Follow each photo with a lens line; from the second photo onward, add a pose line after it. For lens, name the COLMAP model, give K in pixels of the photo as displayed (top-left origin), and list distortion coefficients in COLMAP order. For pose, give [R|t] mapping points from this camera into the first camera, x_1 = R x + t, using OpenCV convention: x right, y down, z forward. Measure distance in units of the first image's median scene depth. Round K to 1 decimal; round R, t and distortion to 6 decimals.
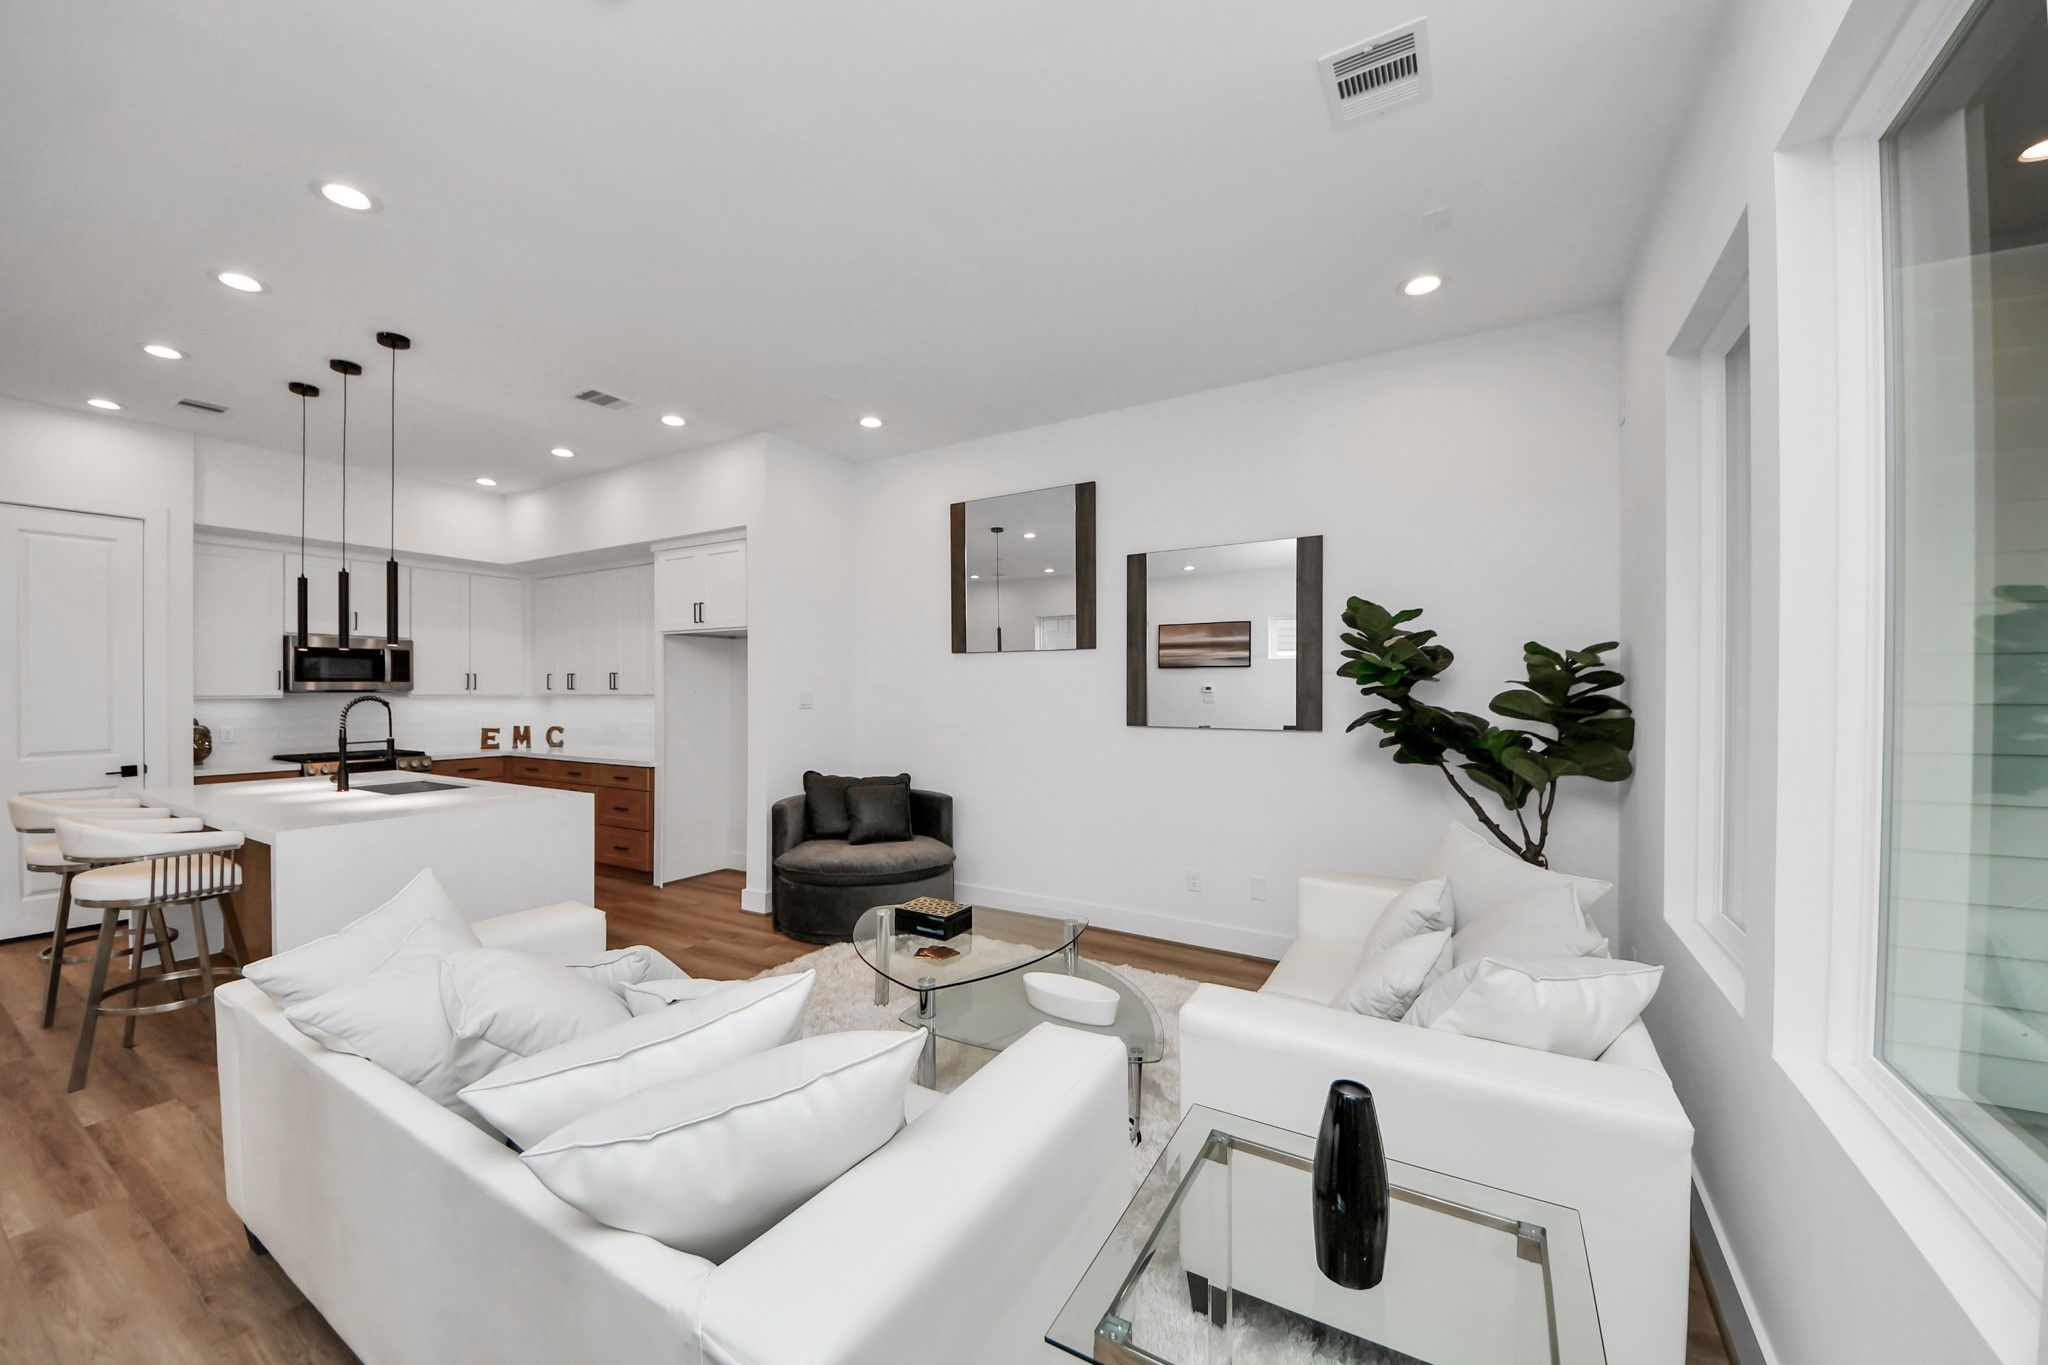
lens RADIAL K [[740.5, 0, 1048.6], [0, 740.5, 686.8], [0, 0, 1]] dist [0.002394, -0.007684]
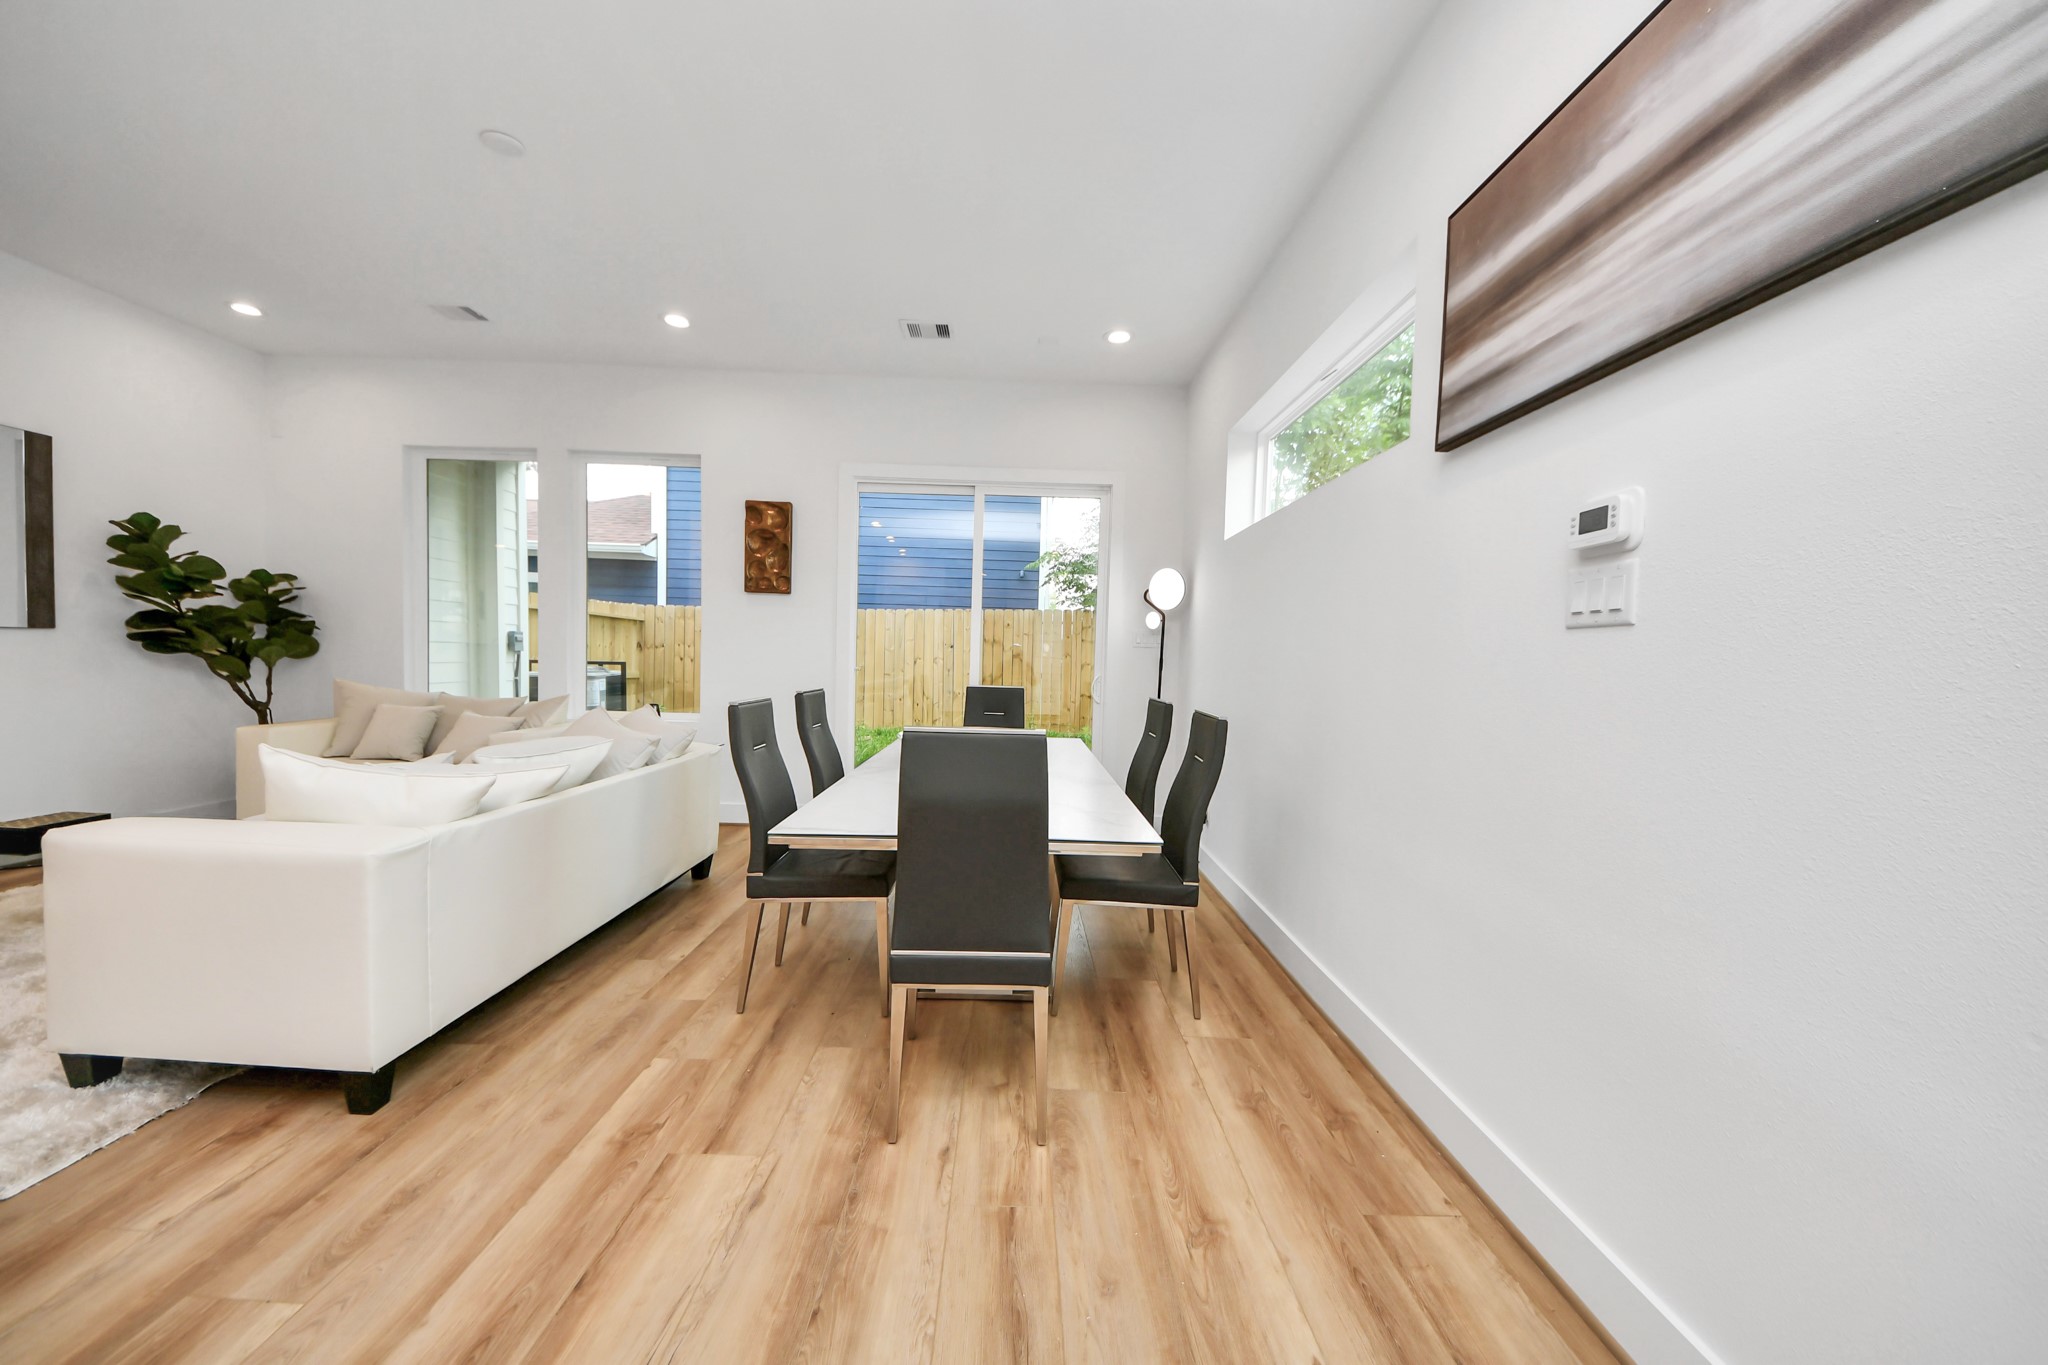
lens RADIAL K [[740.5, 0, 1034.5], [0, 740.5, 693.5], [0, 0, 1]] dist [0.002394, -0.007684]
pose [[-0.534196, -0.052090, 0.843754, -1.021280], [-0.028369, 0.998642, 0.043691, 0.056830], [-0.844884, -0.000597, -0.534949, 0.325457]]
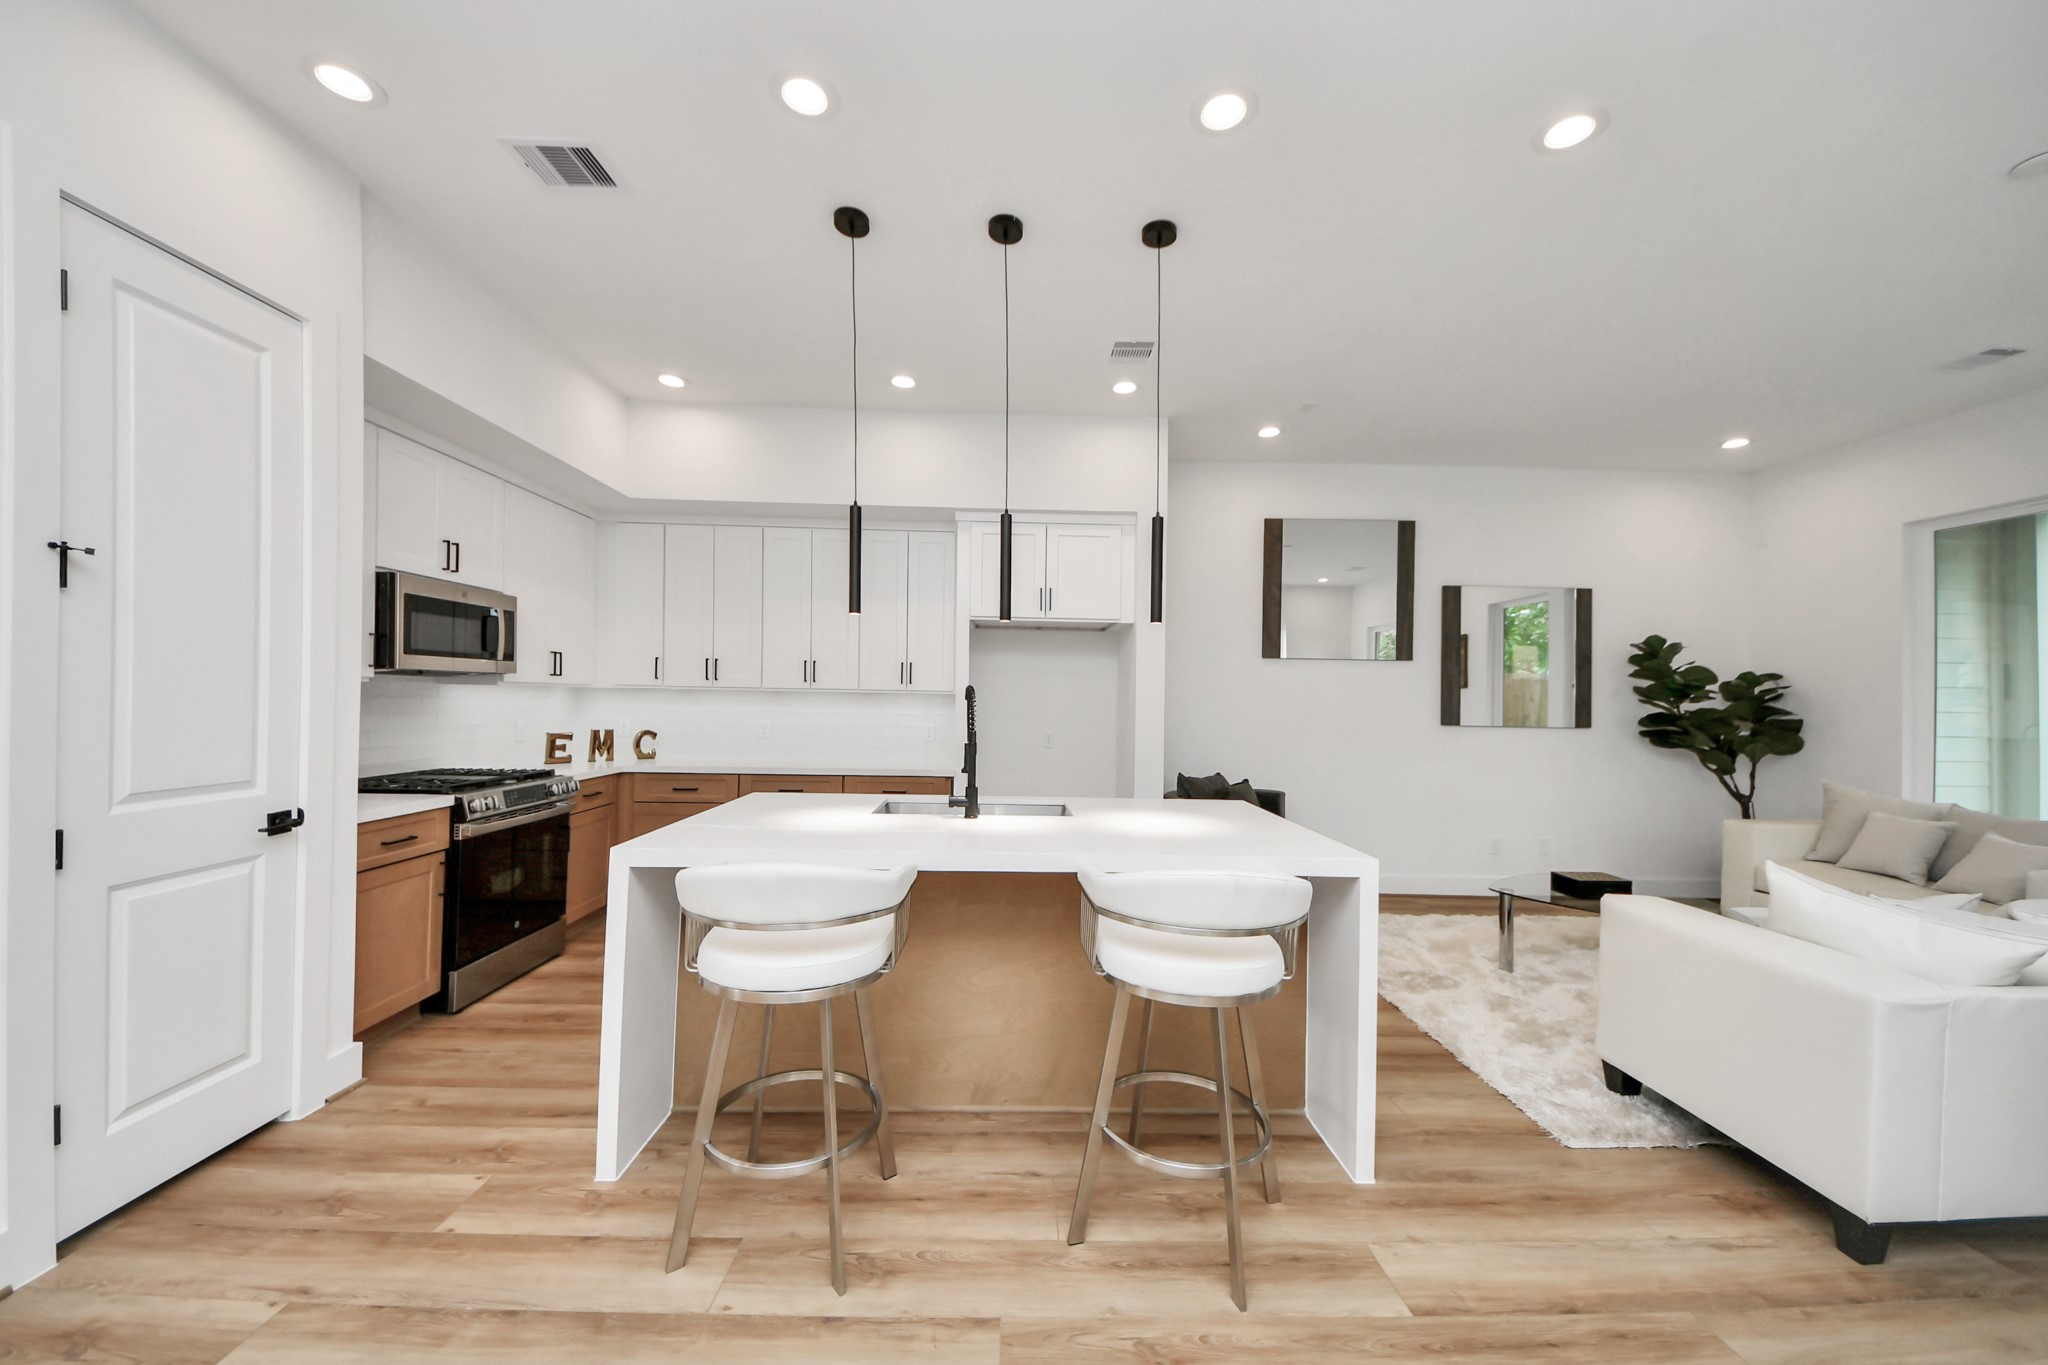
lens RADIAL K [[740.5, 0, 1004.1], [0, 740.5, 687.4], [0, 0, 1]] dist [0.002394, -0.007684]
pose [[0.852521, 0.024926, 0.522099, -1.099482], [-0.021255, 0.999689, -0.013021, 0.021027], [-0.522261, 0.000004, 0.852786, 0.328623]]
